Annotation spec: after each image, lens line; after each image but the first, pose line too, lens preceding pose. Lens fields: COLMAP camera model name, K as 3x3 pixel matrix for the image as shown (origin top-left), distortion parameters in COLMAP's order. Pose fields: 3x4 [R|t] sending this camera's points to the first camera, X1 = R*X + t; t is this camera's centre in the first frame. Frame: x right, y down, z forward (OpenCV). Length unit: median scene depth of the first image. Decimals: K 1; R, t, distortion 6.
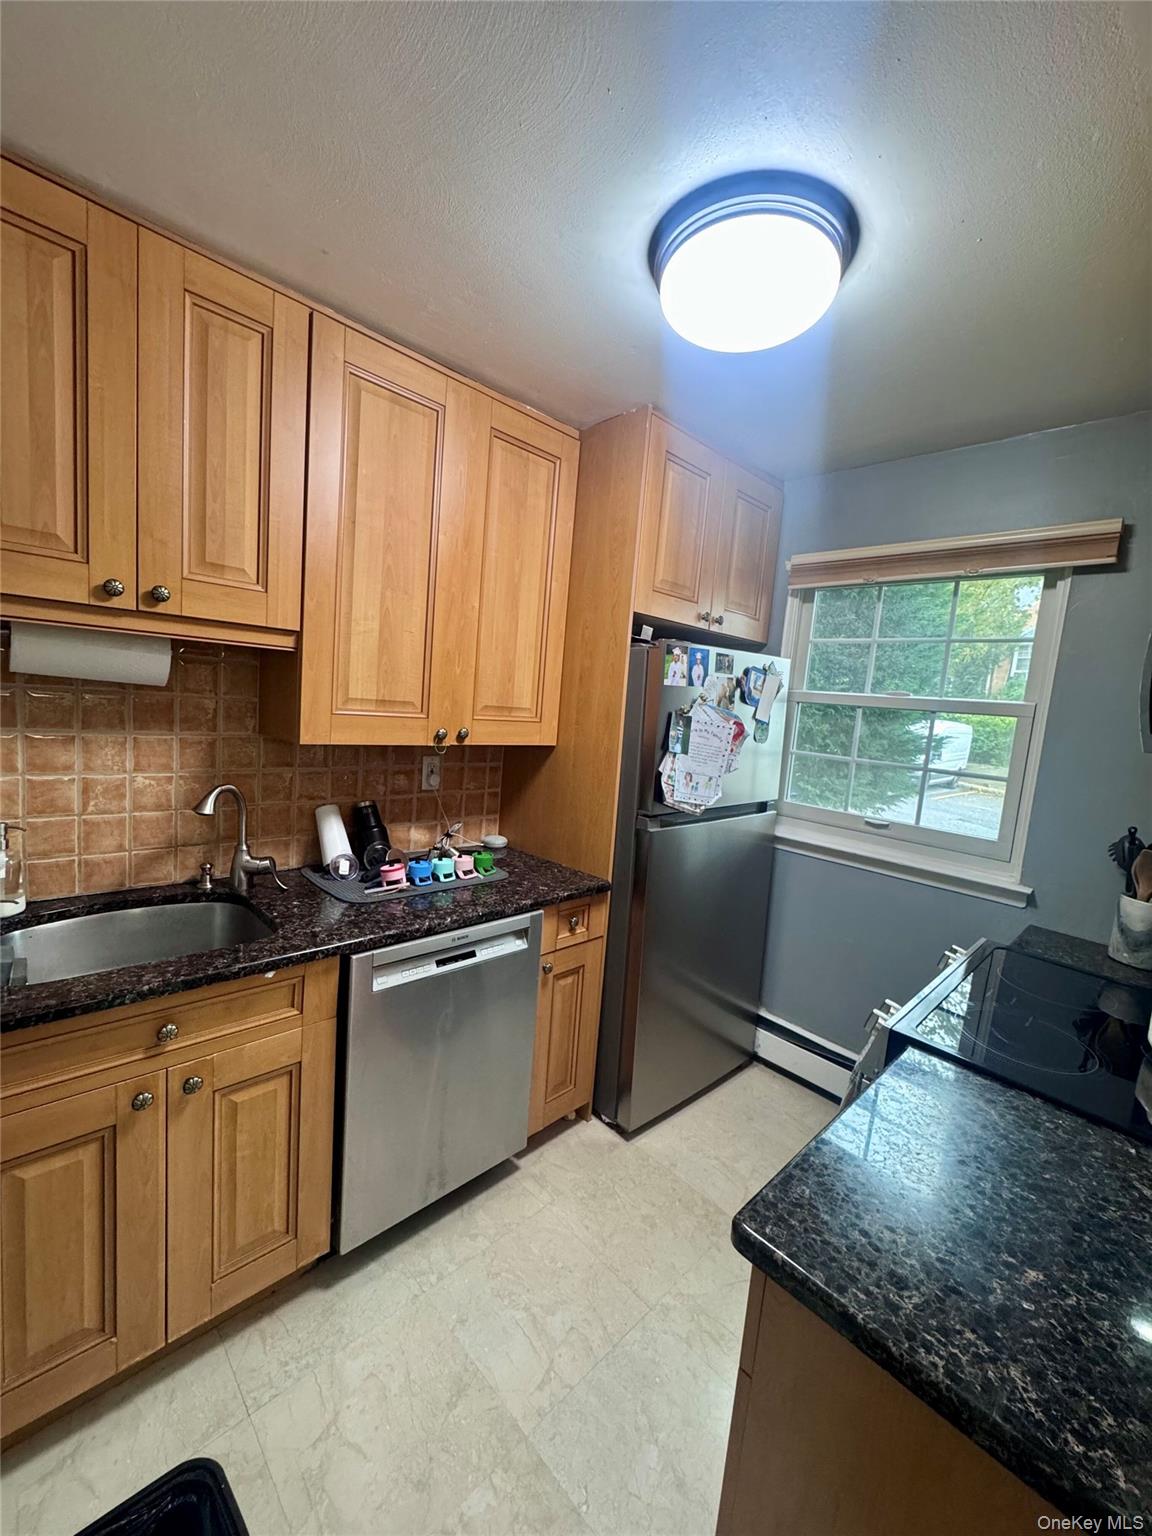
lens RADIAL K [[610.7, 0, 573.6], [0, 610.7, 773.1], [0, 0, 1]] dist [-0.002564, -0.000011]
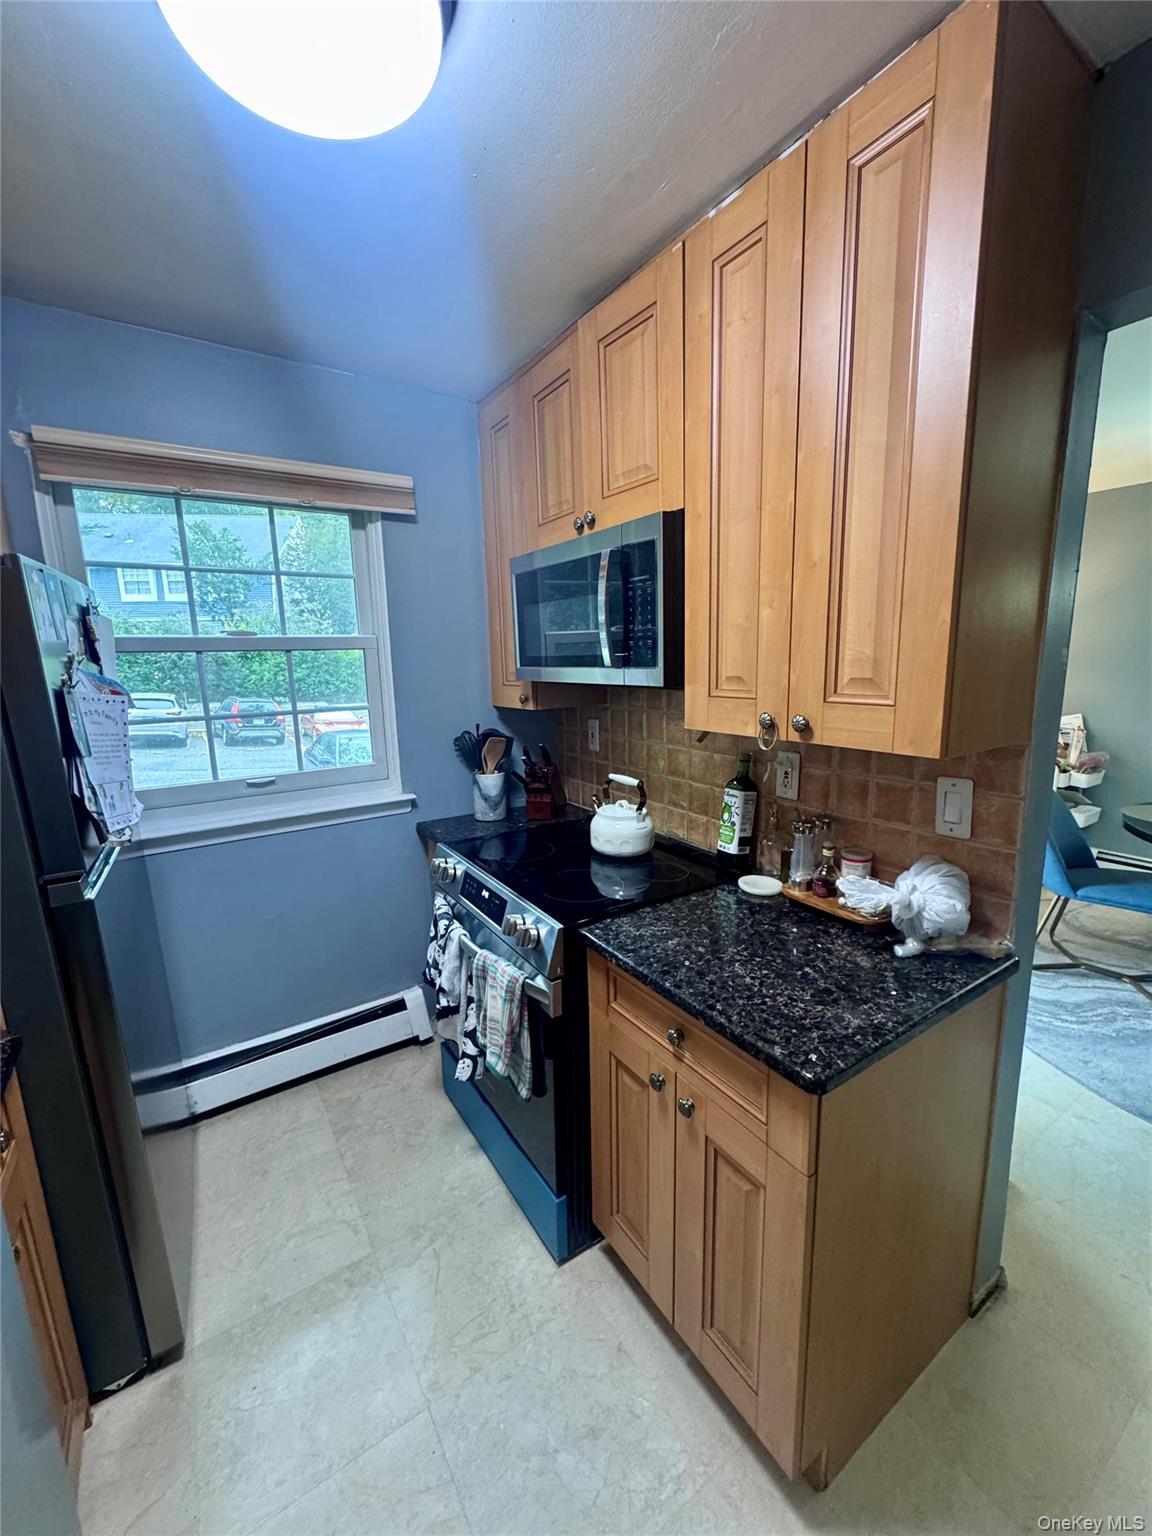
lens RADIAL K [[610.7, 0, 573.6], [0, 610.7, 773.1], [0, 0, 1]] dist [-0.002564, -0.000011]
pose [[0.187938, -0.263231, 0.946250, -0.292286], [0.161580, 0.958577, 0.234568, -0.073970], [-0.968799, 0.108811, 0.222686, 0.412486]]
